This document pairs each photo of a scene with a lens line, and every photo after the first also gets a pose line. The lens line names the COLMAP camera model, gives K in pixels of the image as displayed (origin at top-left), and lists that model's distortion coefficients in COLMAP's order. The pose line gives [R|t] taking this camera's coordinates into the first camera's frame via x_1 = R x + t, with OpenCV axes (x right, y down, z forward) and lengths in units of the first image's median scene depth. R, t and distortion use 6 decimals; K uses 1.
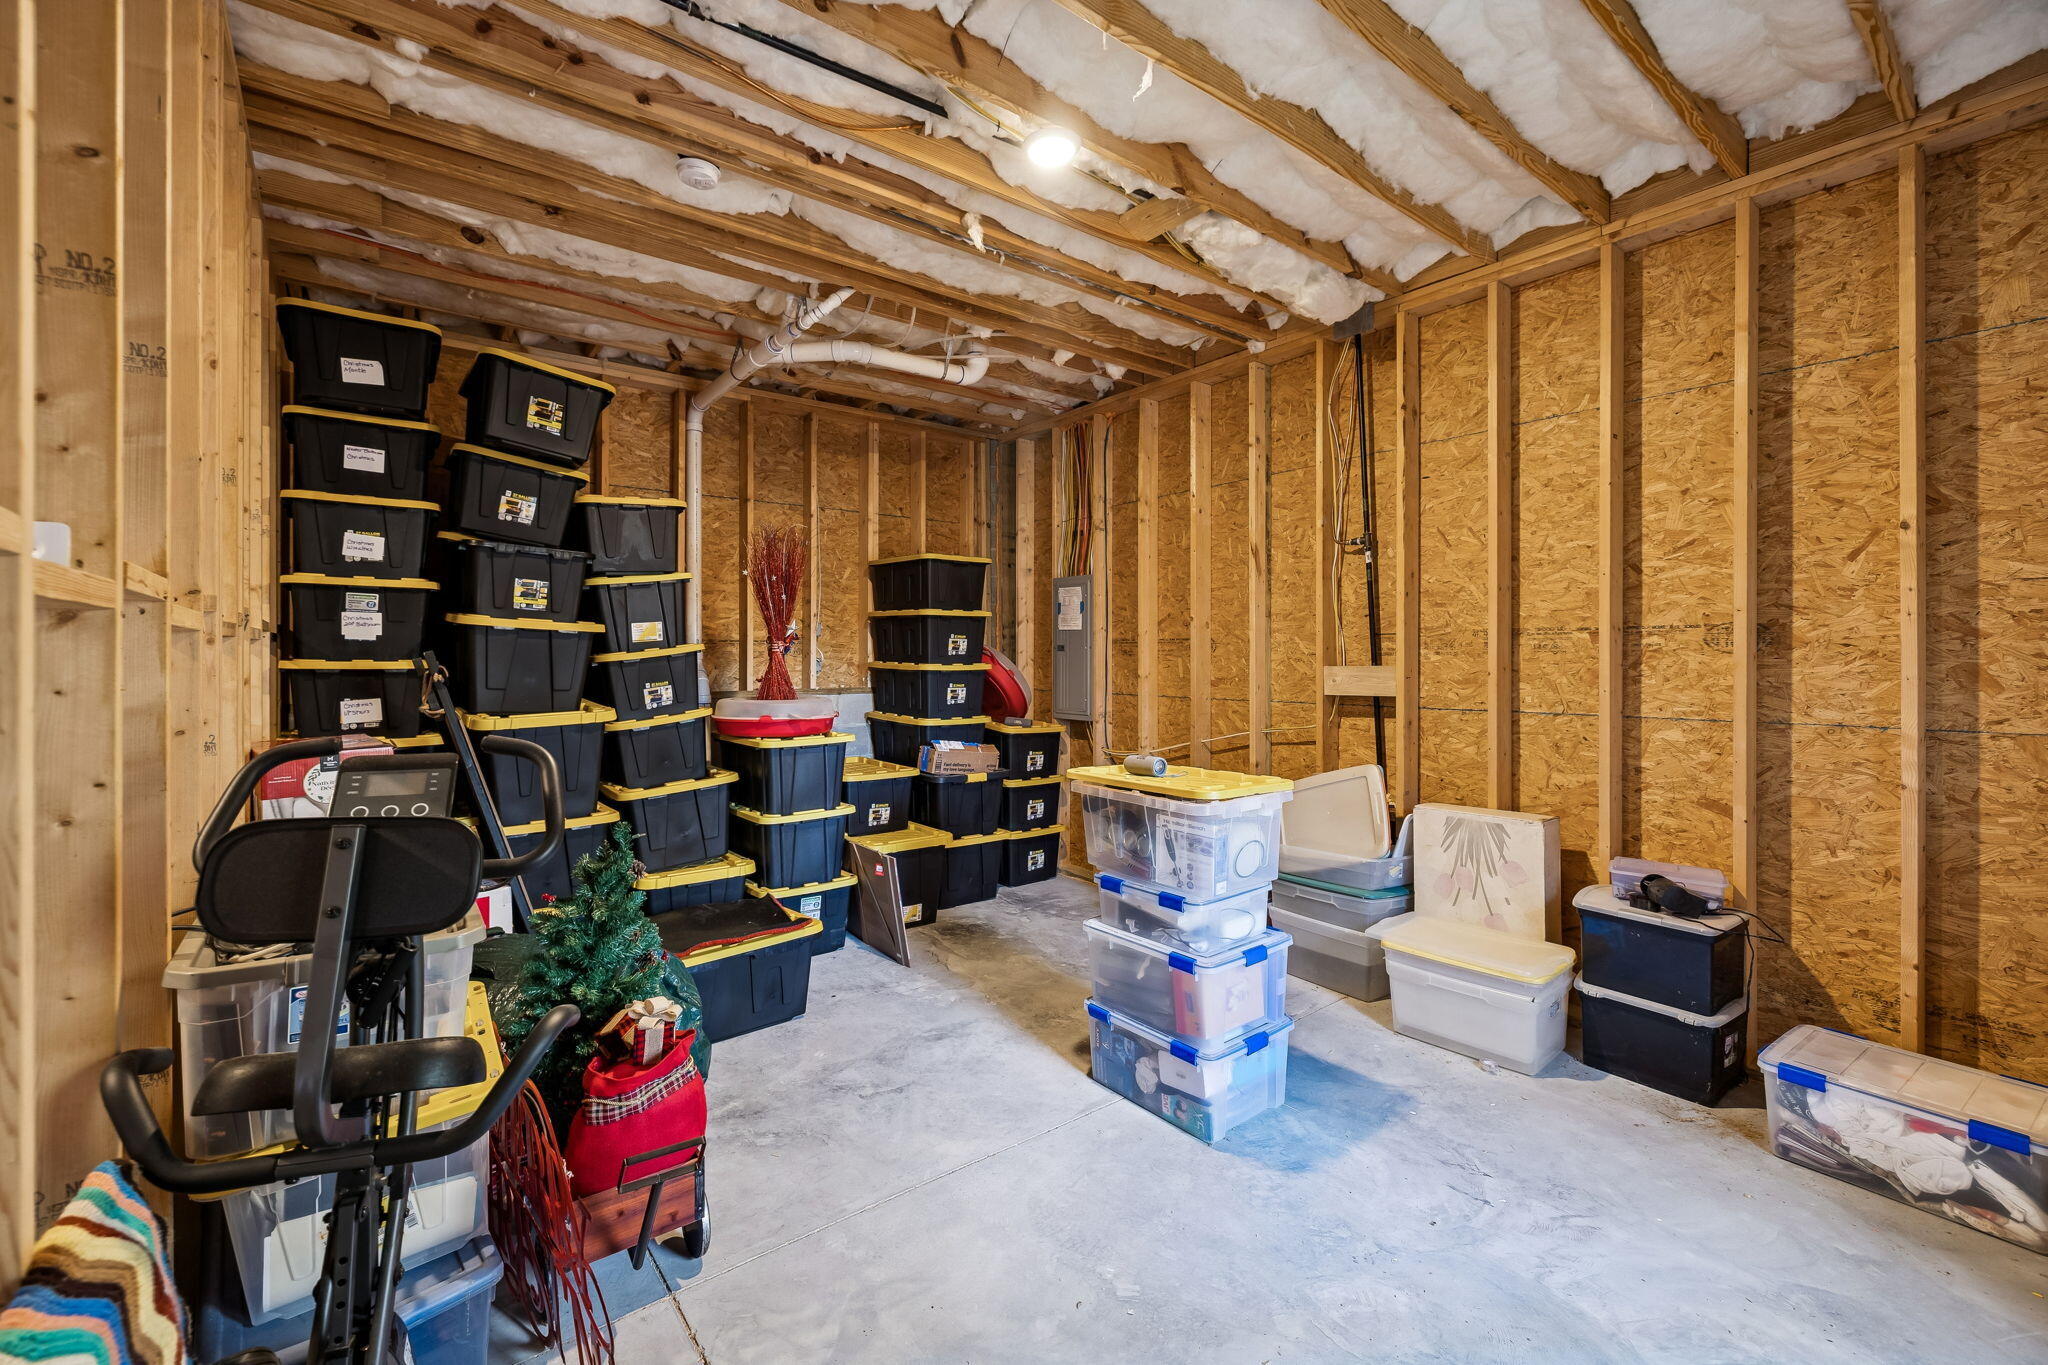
lens RADIAL K [[848.2, 0, 1020.6], [0, 848.2, 664.6], [0, 0, 1]] dist [-0.001749, -0.000605]
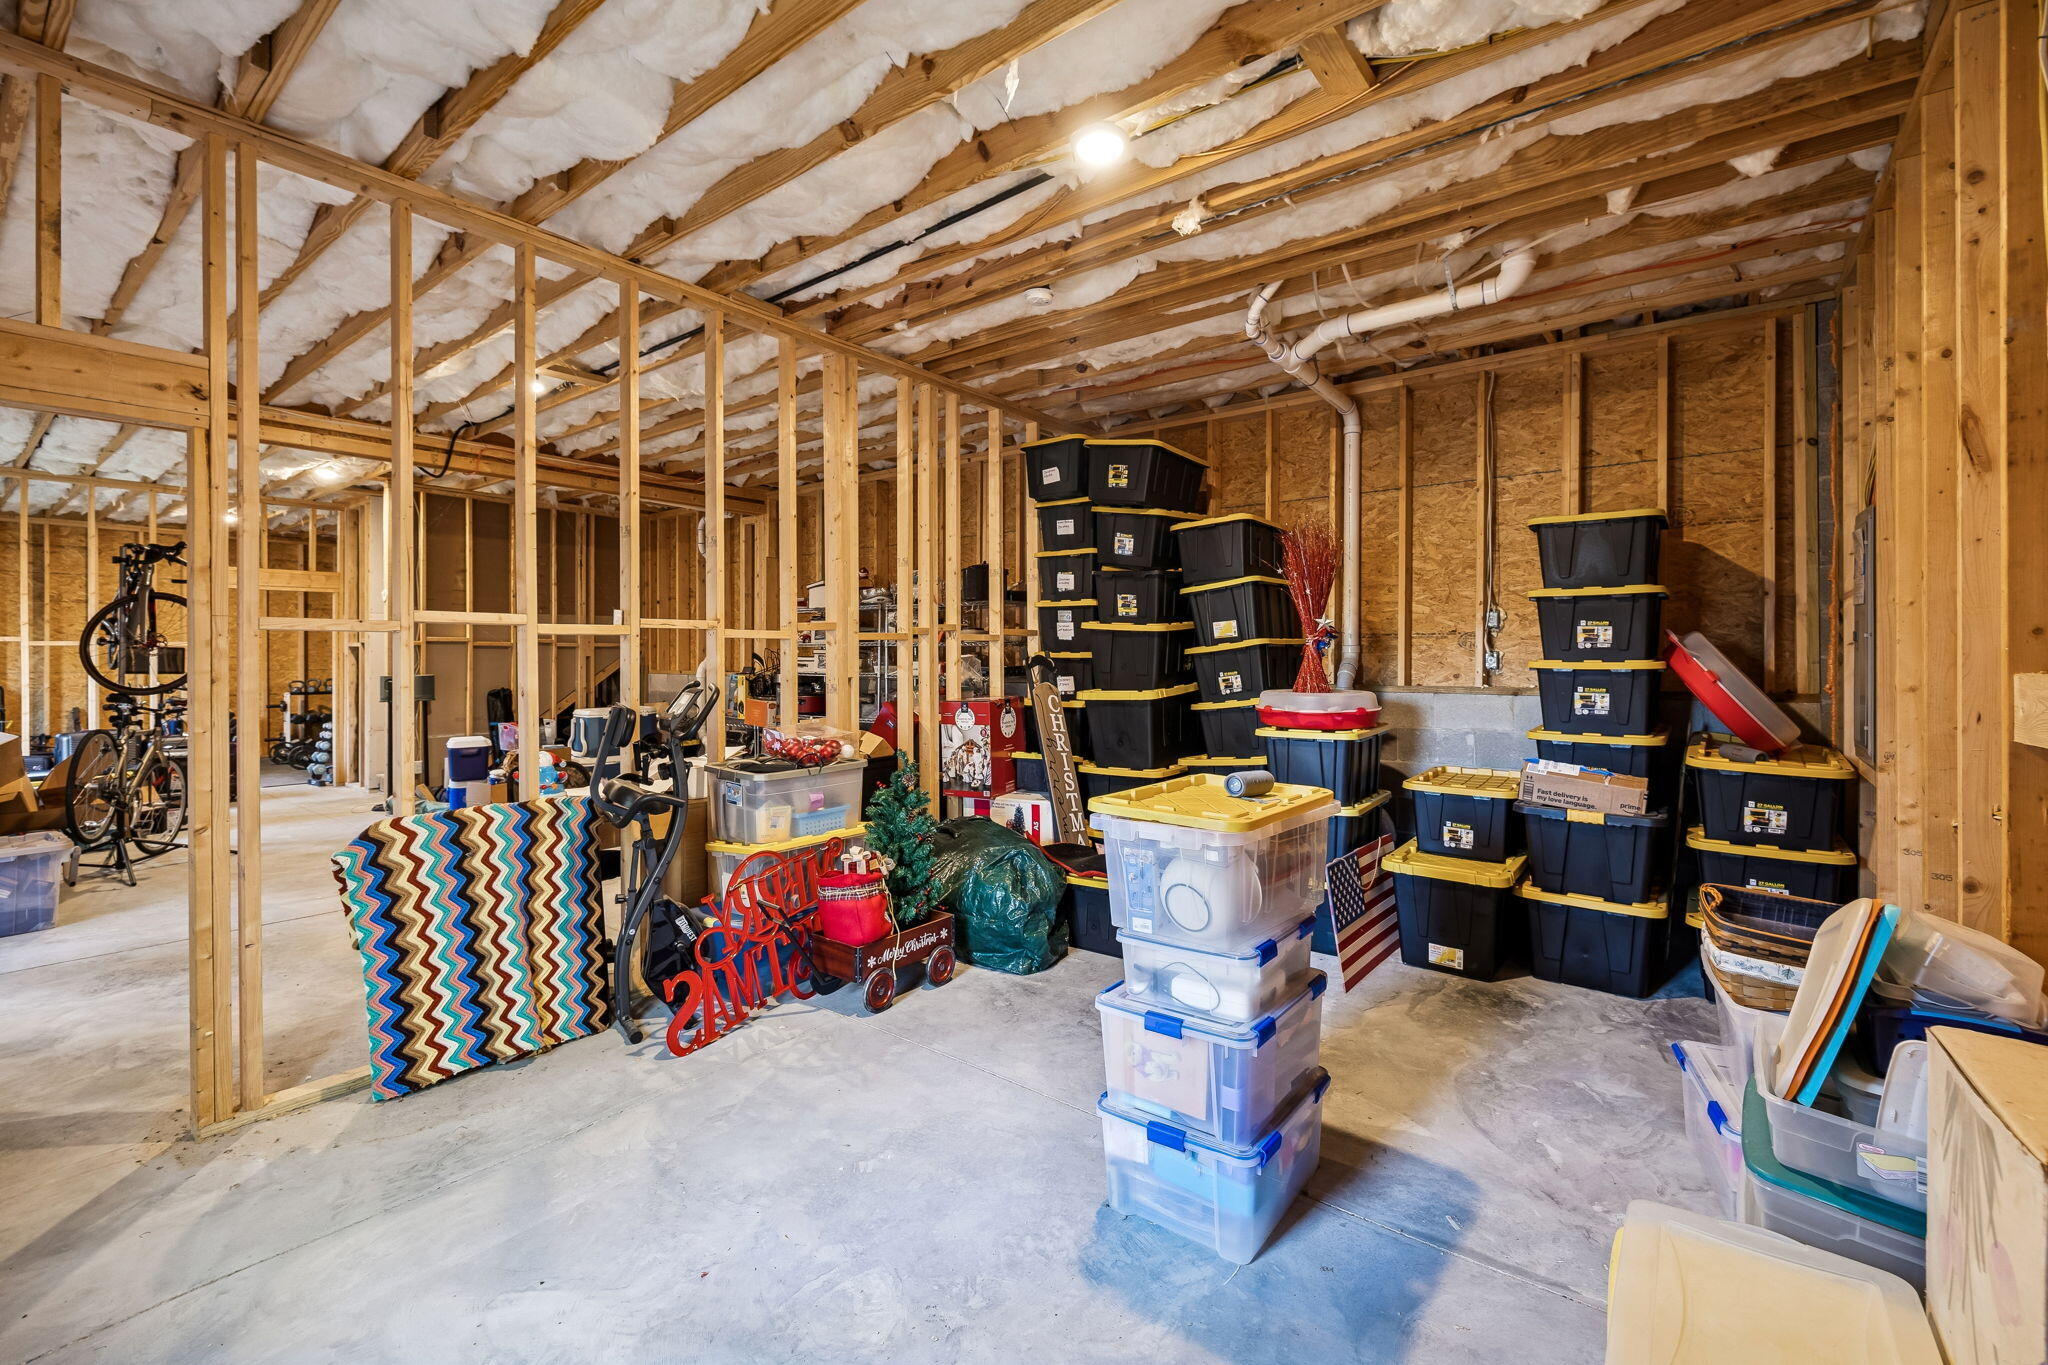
lens RADIAL K [[848.2, 0, 1021.2], [0, 848.2, 661.3], [0, 0, 1]] dist [-0.001749, -0.000605]
pose [[0.261732, 0.012113, -0.965064, 0.710487], [-0.010610, 0.999897, 0.009673, -0.002408], [0.965082, 0.007707, 0.261834, 0.466047]]
